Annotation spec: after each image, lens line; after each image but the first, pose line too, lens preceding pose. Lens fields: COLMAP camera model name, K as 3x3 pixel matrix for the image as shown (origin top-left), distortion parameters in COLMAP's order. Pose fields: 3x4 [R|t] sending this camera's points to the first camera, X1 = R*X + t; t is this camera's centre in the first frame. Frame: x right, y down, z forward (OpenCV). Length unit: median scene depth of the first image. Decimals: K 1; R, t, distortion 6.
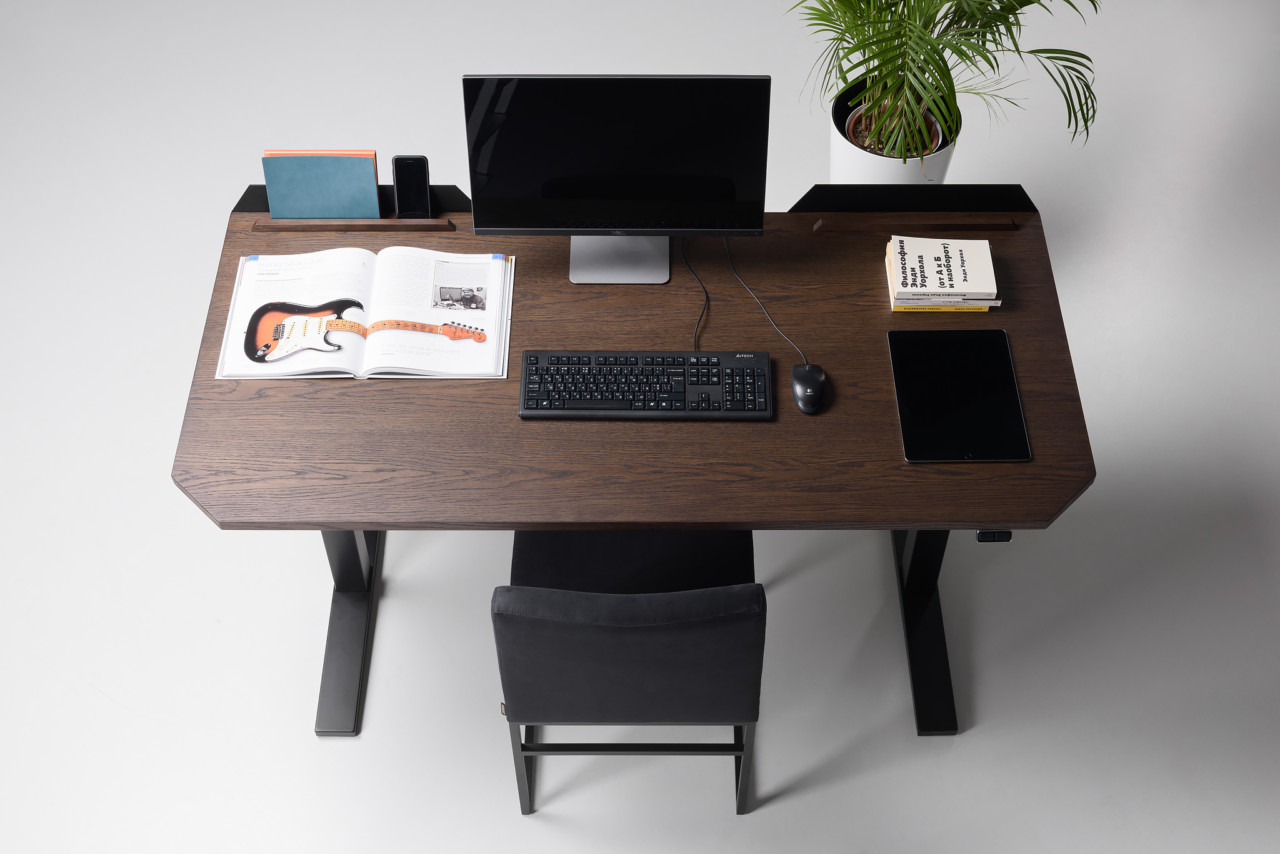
lens RADIAL K [[1567.2, 0, 642.4], [0, 1567.2, 426.9], [0, 0, 1]] dist [0.002825, 0.000000]
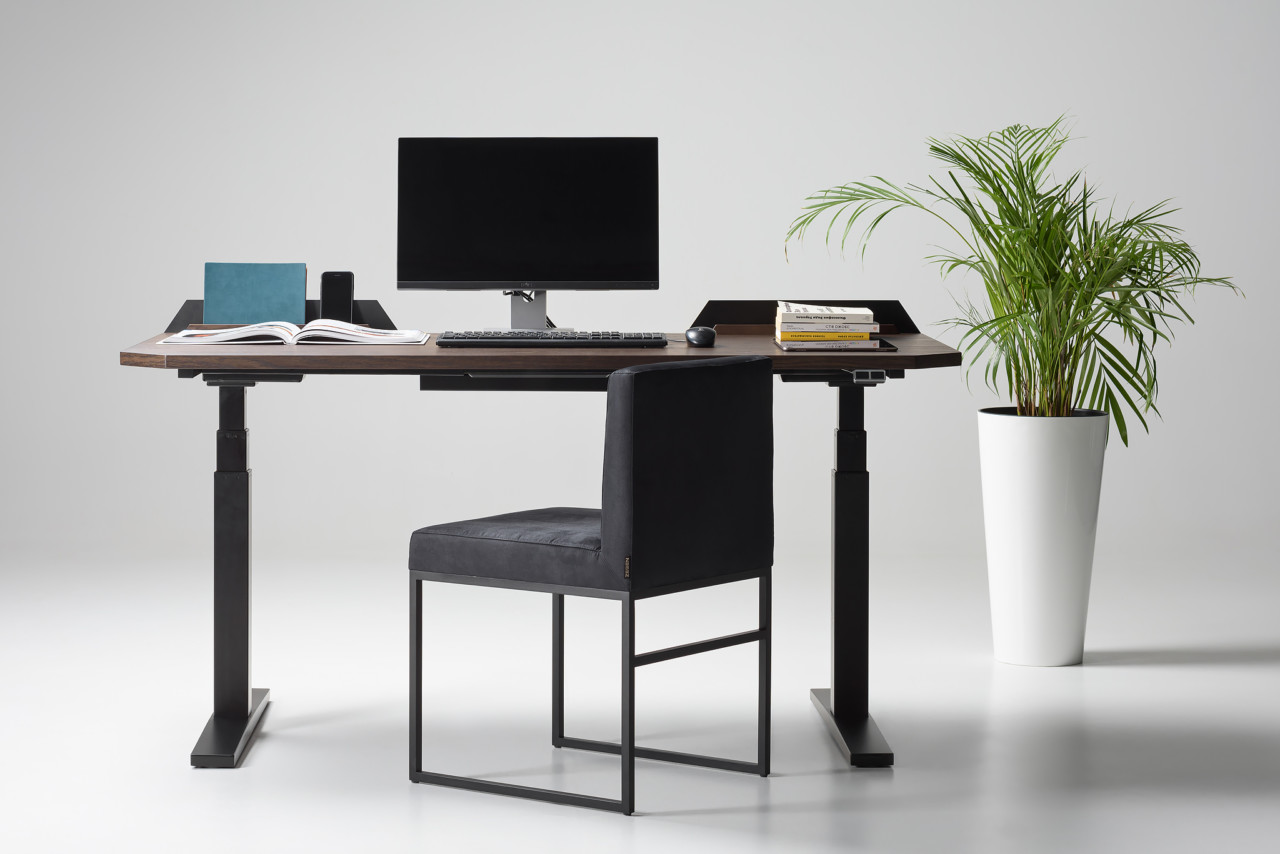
lens RADIAL K [[3126.9, 0, 634.7], [0, 3126.9, 437.8], [0, 0, 1]] dist [-0.037024, 0.000000]
pose [[0.999544, -0.002789, 0.030061, -0.006846], [0.023996, 0.677637, -0.735005, 1.513076], [-0.018321, 0.735391, 0.677395, -0.398715]]
